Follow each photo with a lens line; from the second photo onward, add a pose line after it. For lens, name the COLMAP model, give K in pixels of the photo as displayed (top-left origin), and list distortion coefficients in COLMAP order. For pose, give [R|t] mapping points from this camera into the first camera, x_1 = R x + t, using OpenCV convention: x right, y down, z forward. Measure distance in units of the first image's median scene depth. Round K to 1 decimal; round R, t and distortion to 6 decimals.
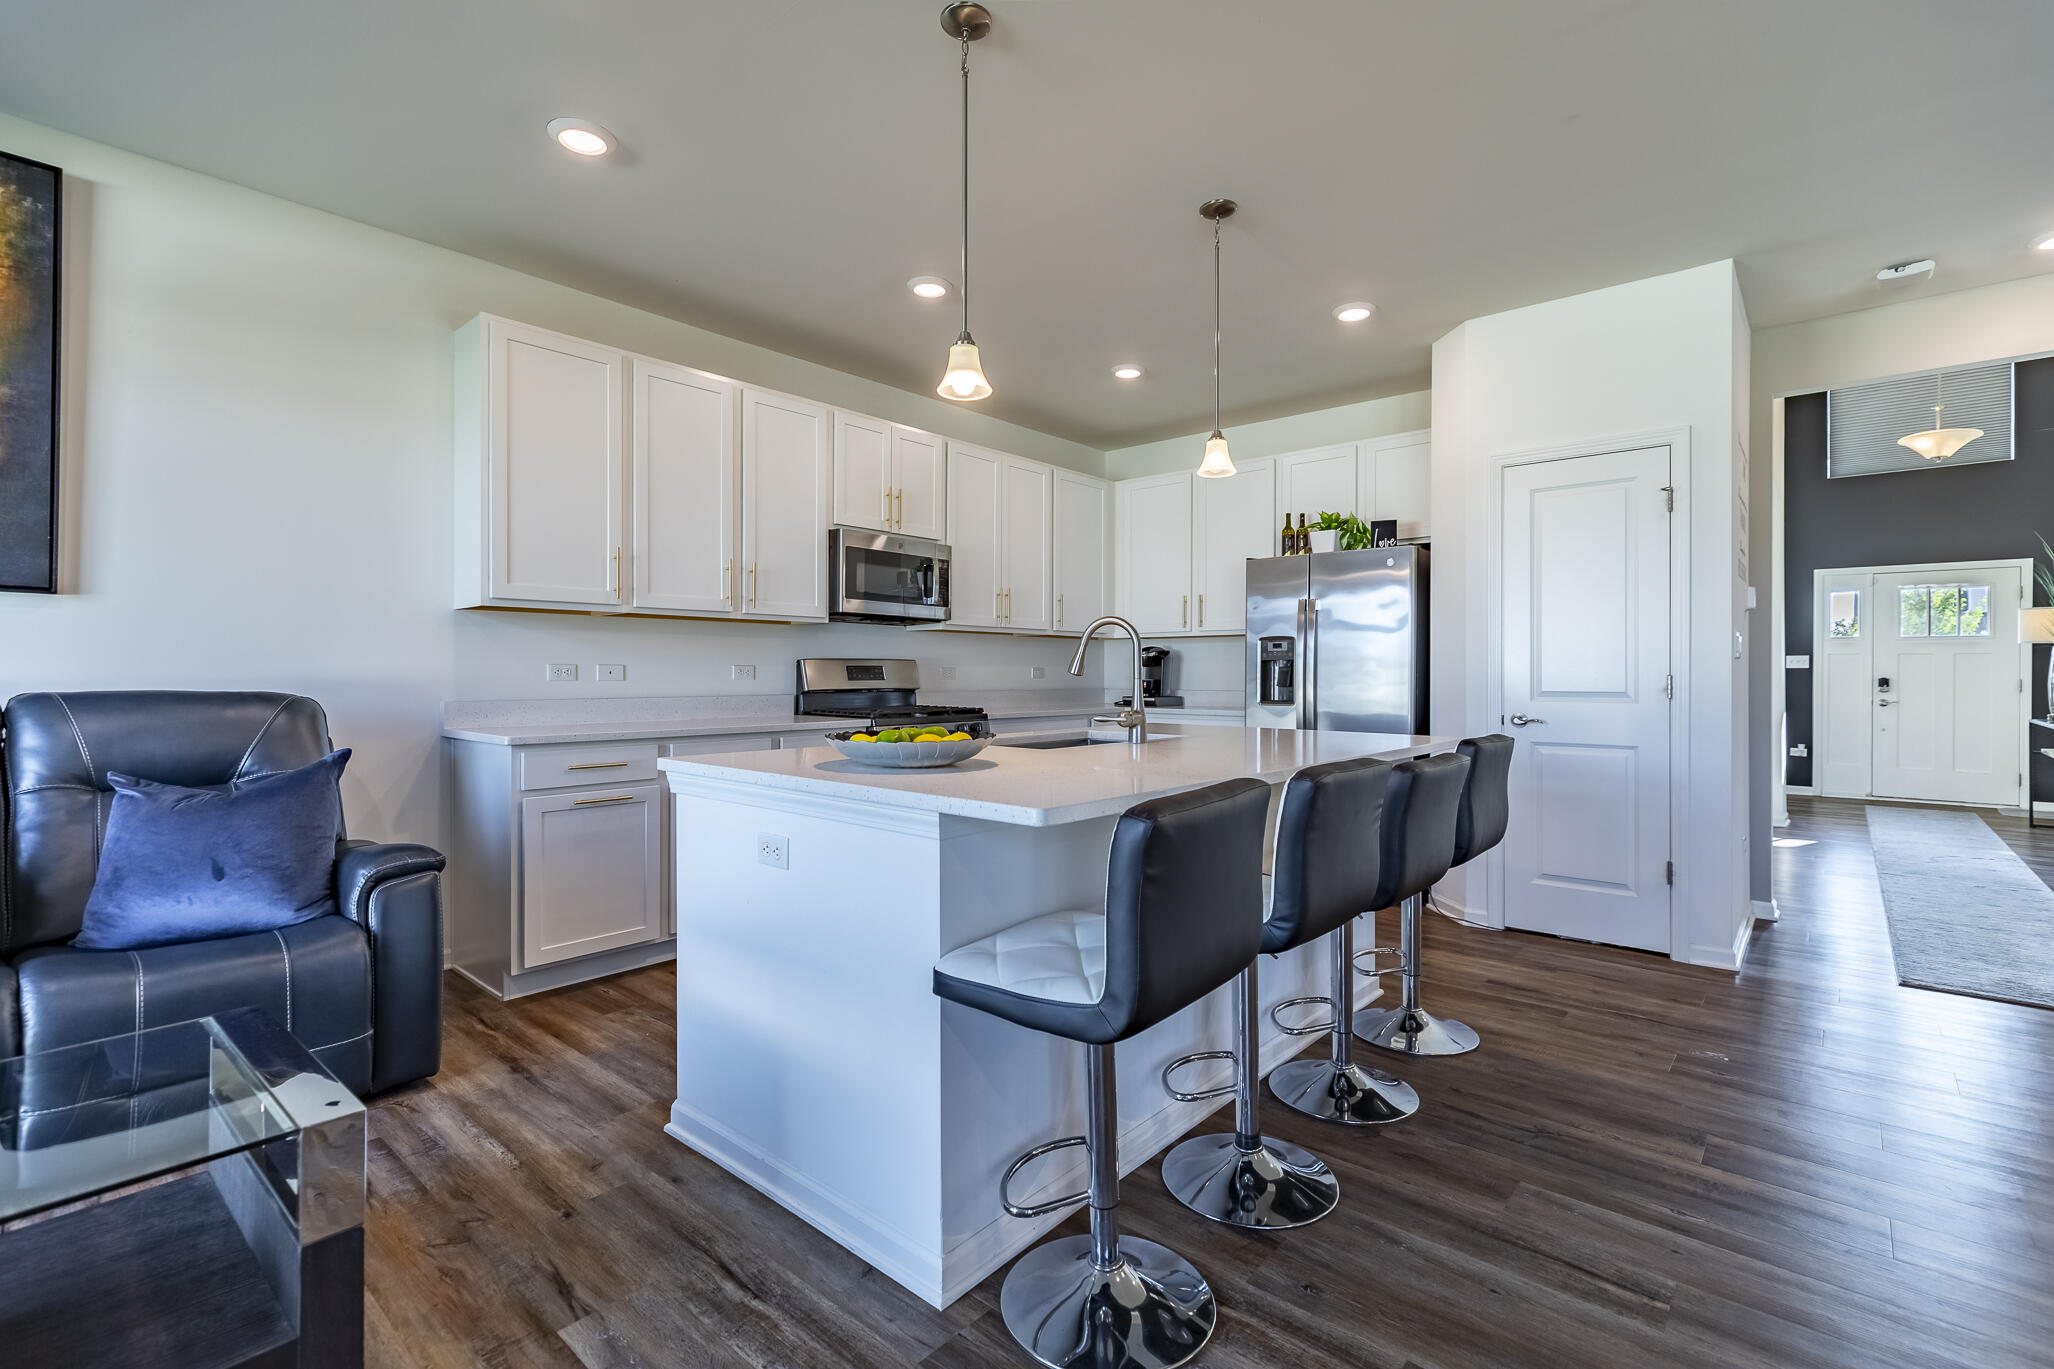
lens RADIAL K [[919.1, 0, 1036.8], [0, 919.1, 670.9], [0, 0, 1]] dist [0.006686, -0.001923]
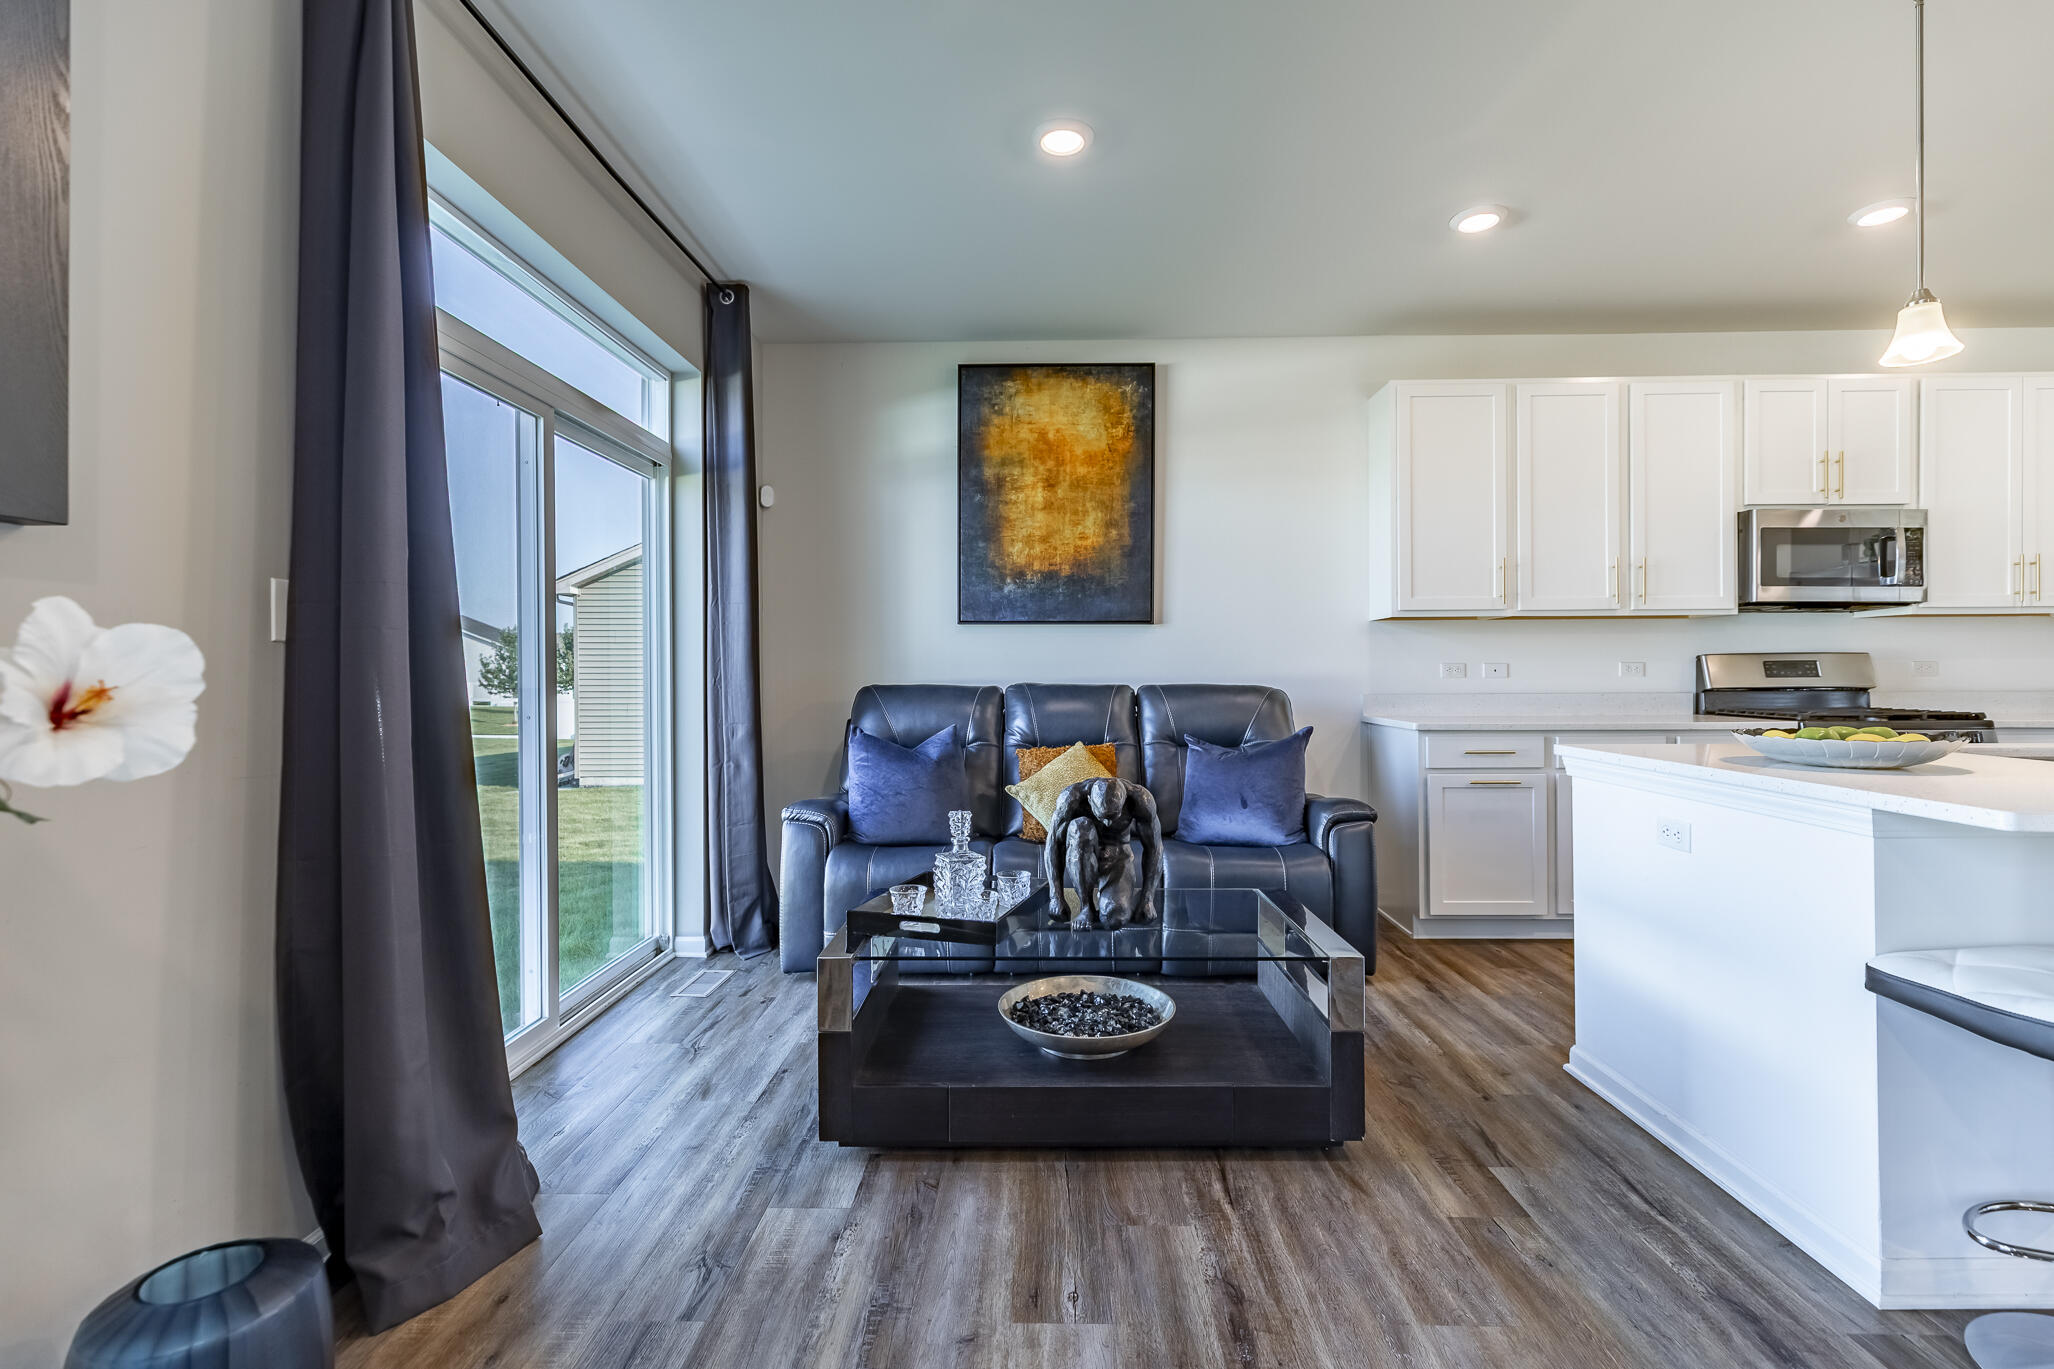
lens RADIAL K [[919.1, 0, 1029.2], [0, 919.1, 673.7], [0, 0, 1]] dist [0.006686, -0.001923]
pose [[0.636961, -0.003651, -0.770887, 0.052779], [0.008310, 0.999963, 0.002130, -0.001750], [0.770851, -0.007763, 0.636968, -0.215363]]
